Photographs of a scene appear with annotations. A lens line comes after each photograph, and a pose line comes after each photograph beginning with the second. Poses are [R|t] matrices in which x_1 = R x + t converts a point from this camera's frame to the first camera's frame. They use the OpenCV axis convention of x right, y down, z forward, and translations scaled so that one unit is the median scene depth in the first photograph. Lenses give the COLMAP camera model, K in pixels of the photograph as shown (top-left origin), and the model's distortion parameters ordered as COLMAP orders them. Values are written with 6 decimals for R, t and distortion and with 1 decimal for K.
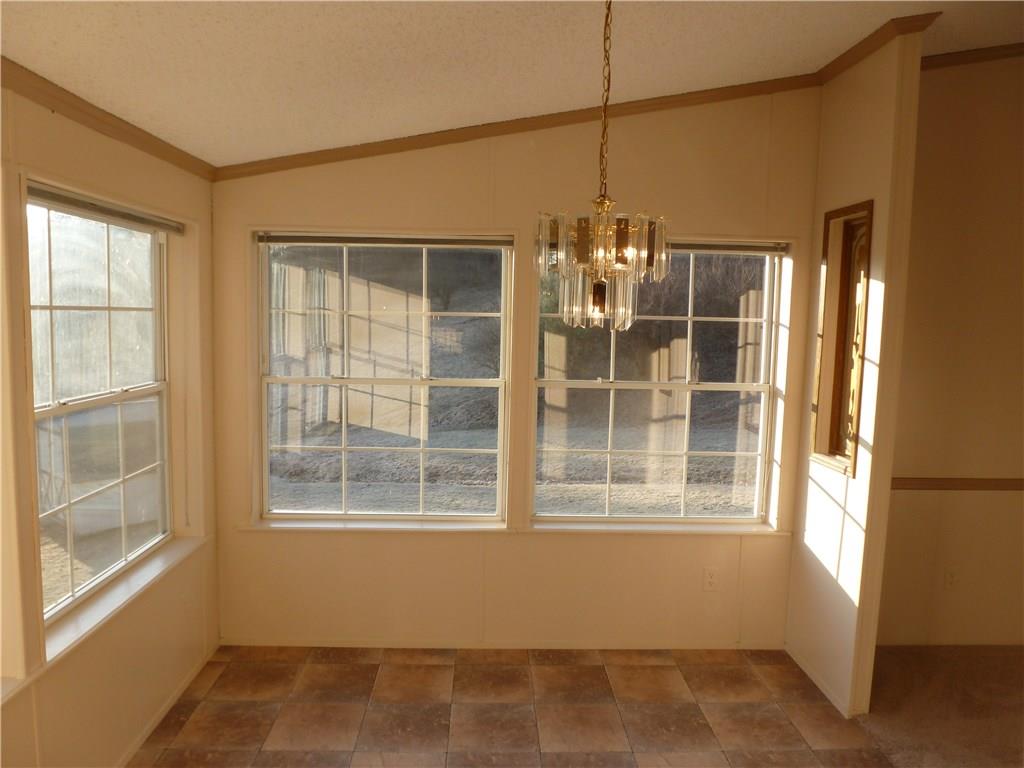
lens RADIAL K [[762.5, 0, 512.0], [0, 762.5, 384.0], [0, 0, 1]] dist [-0.036103, 0.000281]
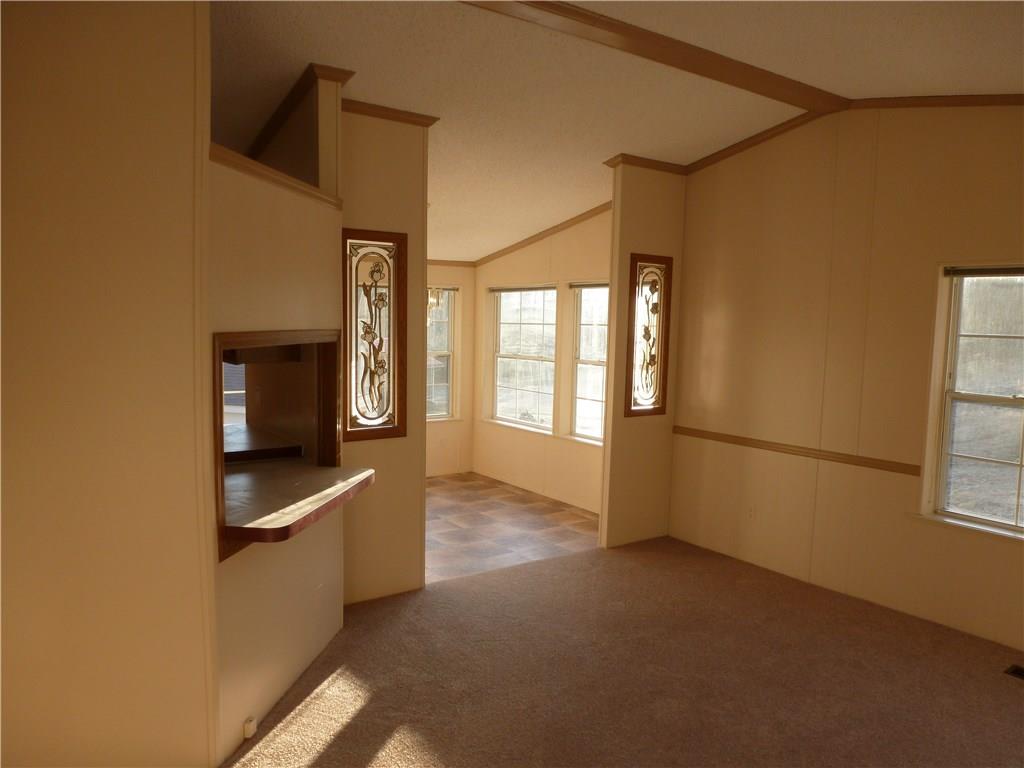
lens RADIAL K [[711.1, 0, 512.0], [0, 711.1, 384.0], [0, 0, 1]] dist [-0.105067, -0.000489]
pose [[0.514596, 0.071543, -0.854443, 1.607667], [-0.078192, 0.996276, 0.036326, 0.006859], [0.853860, 0.048117, 0.518274, -0.043542]]
